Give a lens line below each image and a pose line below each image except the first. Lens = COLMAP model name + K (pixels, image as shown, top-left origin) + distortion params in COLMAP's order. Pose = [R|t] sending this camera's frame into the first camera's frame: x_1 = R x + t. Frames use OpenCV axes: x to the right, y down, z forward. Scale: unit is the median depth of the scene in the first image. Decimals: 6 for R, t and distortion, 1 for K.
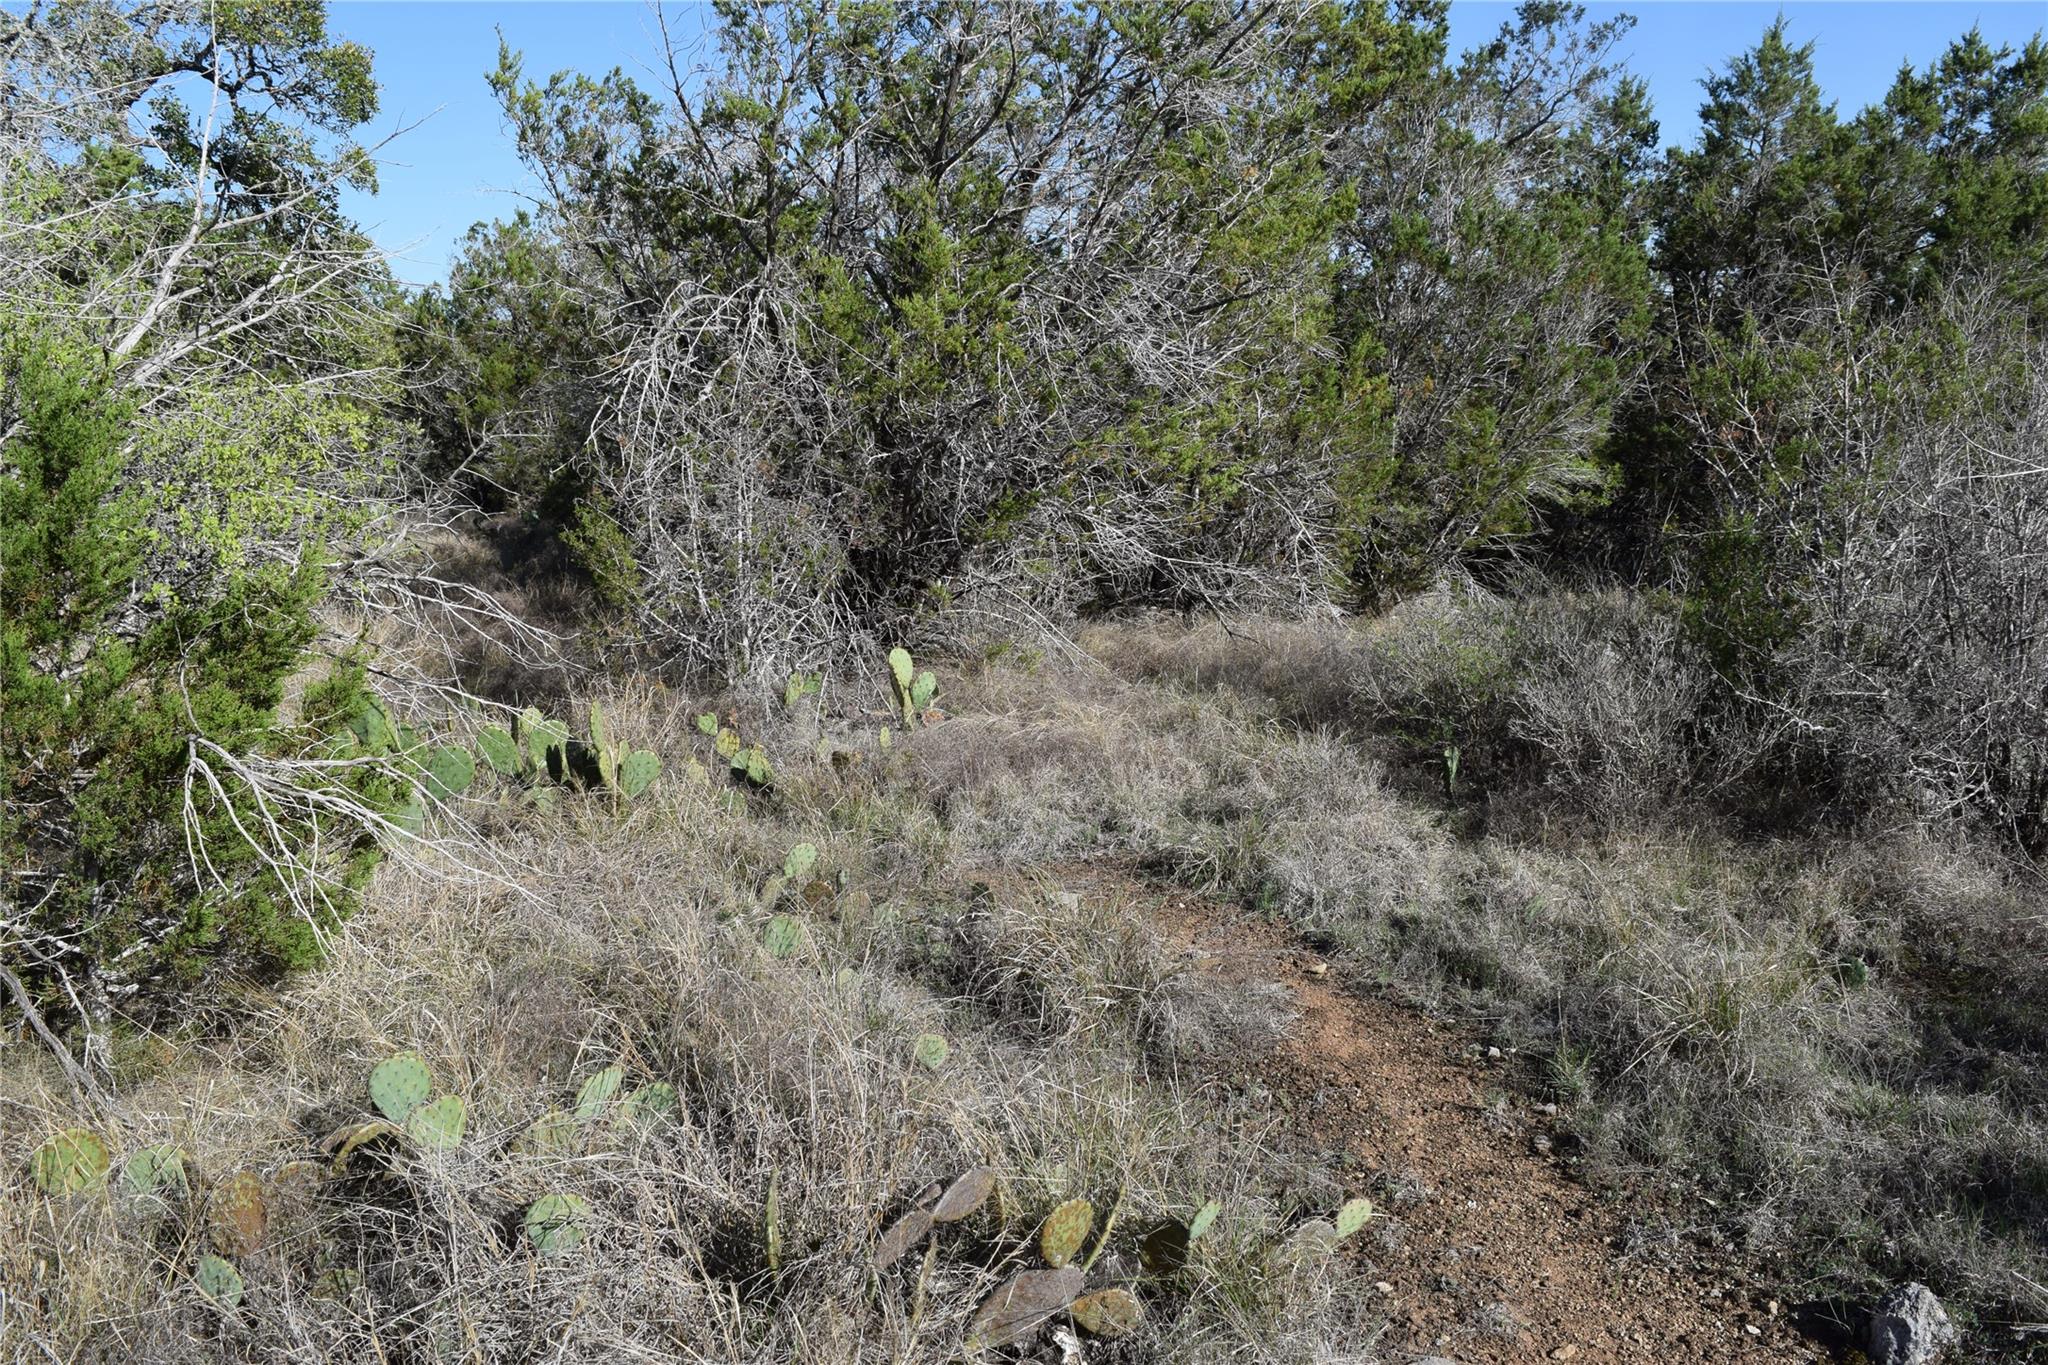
lens RADIAL K [[1715.1, 0, 1024.0], [0, 1715.1, 682.5], [0, 0, 1]] dist [-0.003974, -0.098296]
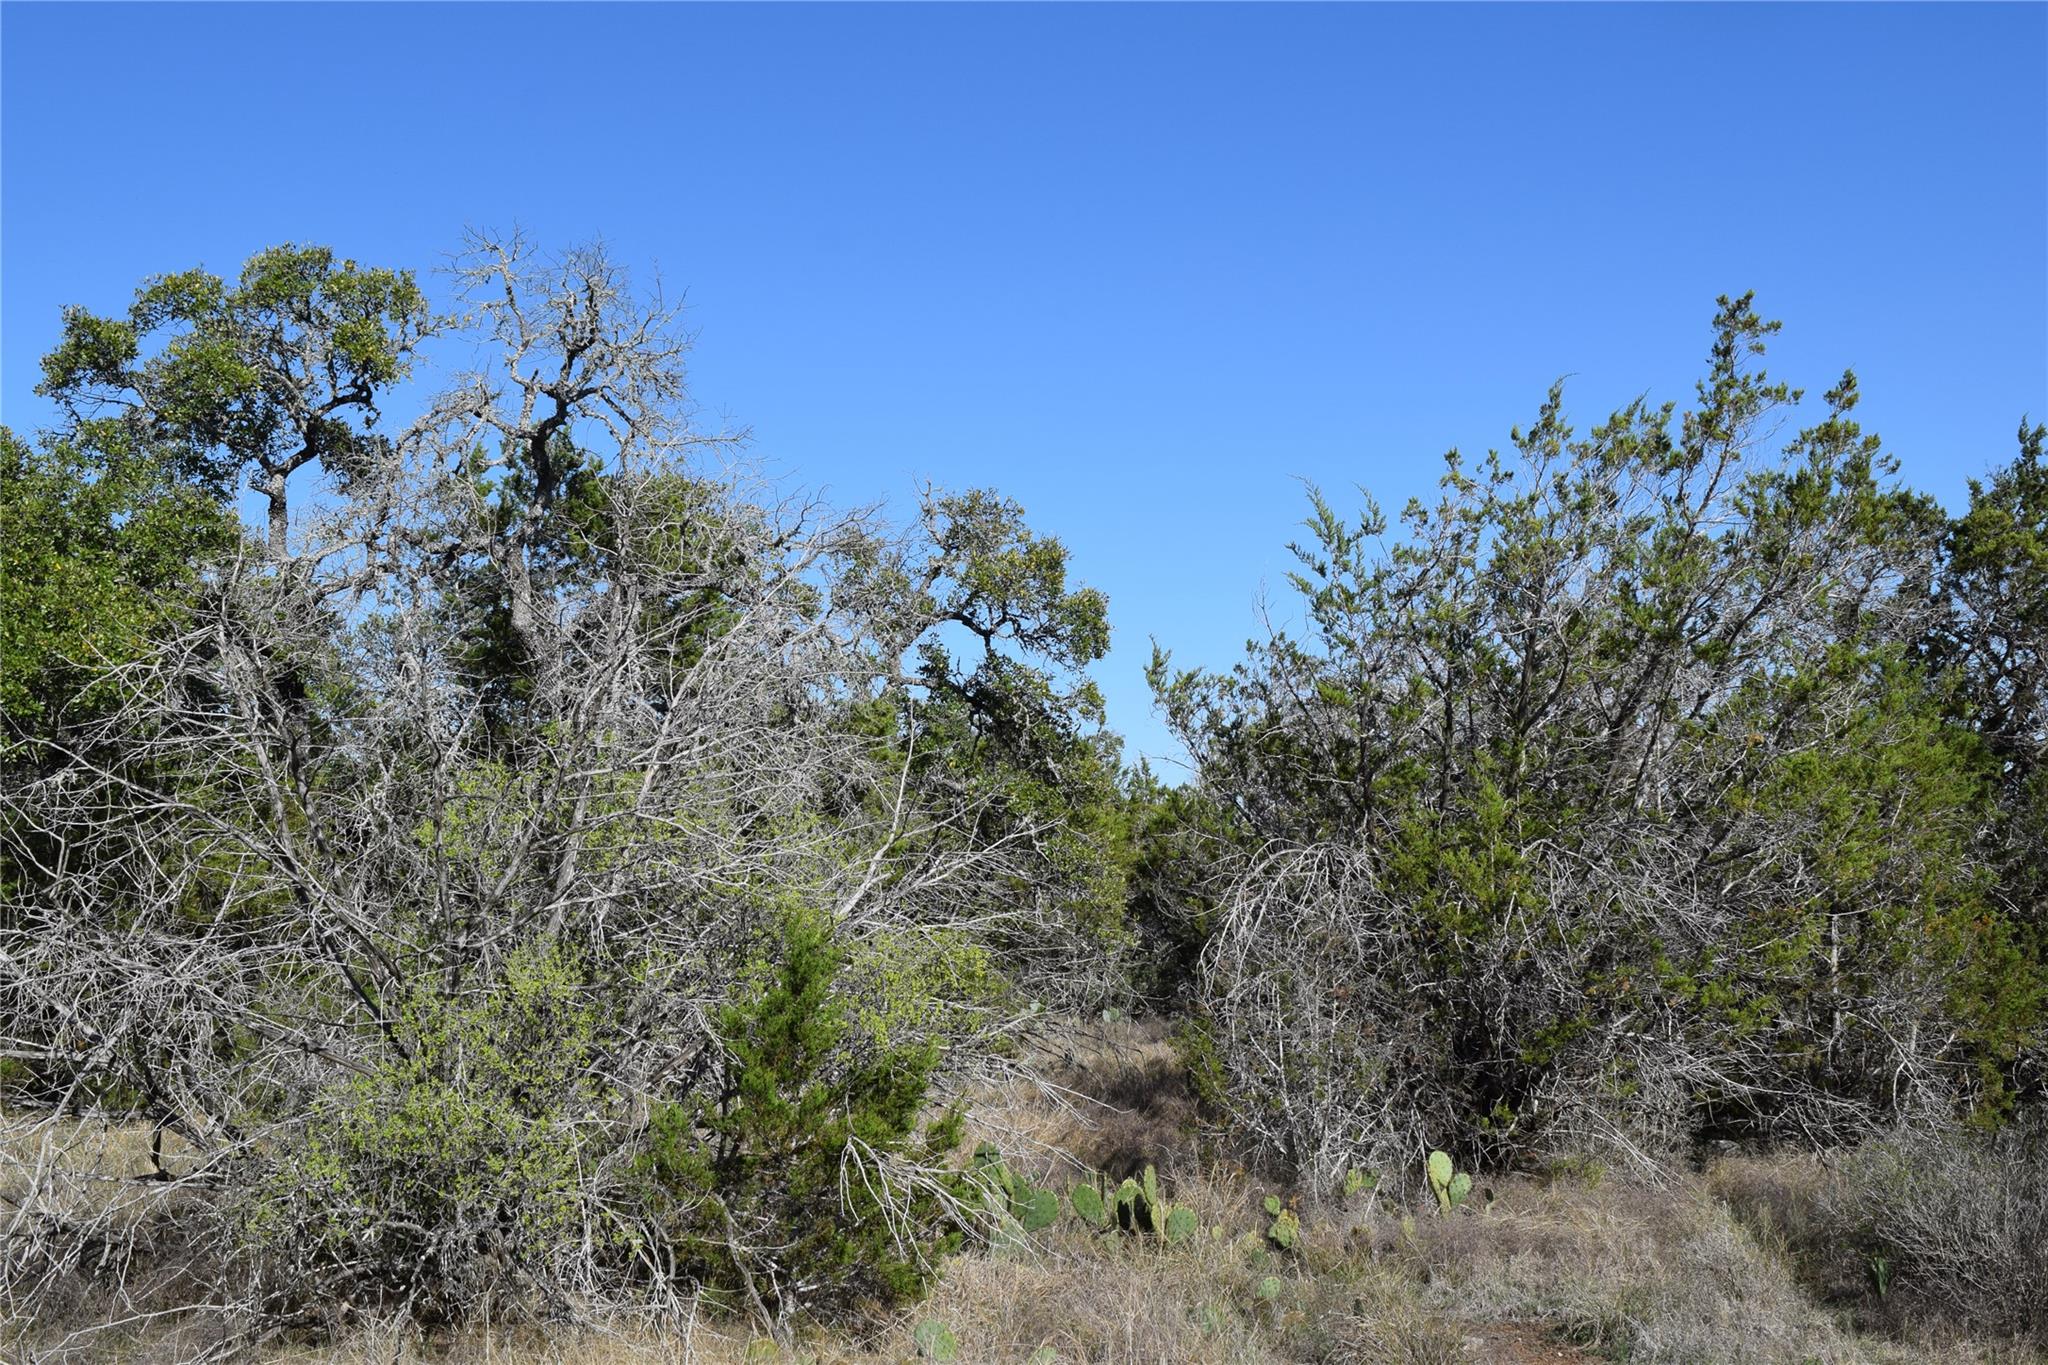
lens RADIAL K [[2147.8, 0, 1024.0], [0, 2147.8, 682.5], [0, 0, 1]] dist [-0.011173, 0.006717]
pose [[0.910127, -0.029429, -0.413284, 0.150663], [-0.077366, 0.967861, -0.239292, 0.022783], [0.407043, 0.249760, 0.878599, -0.248274]]
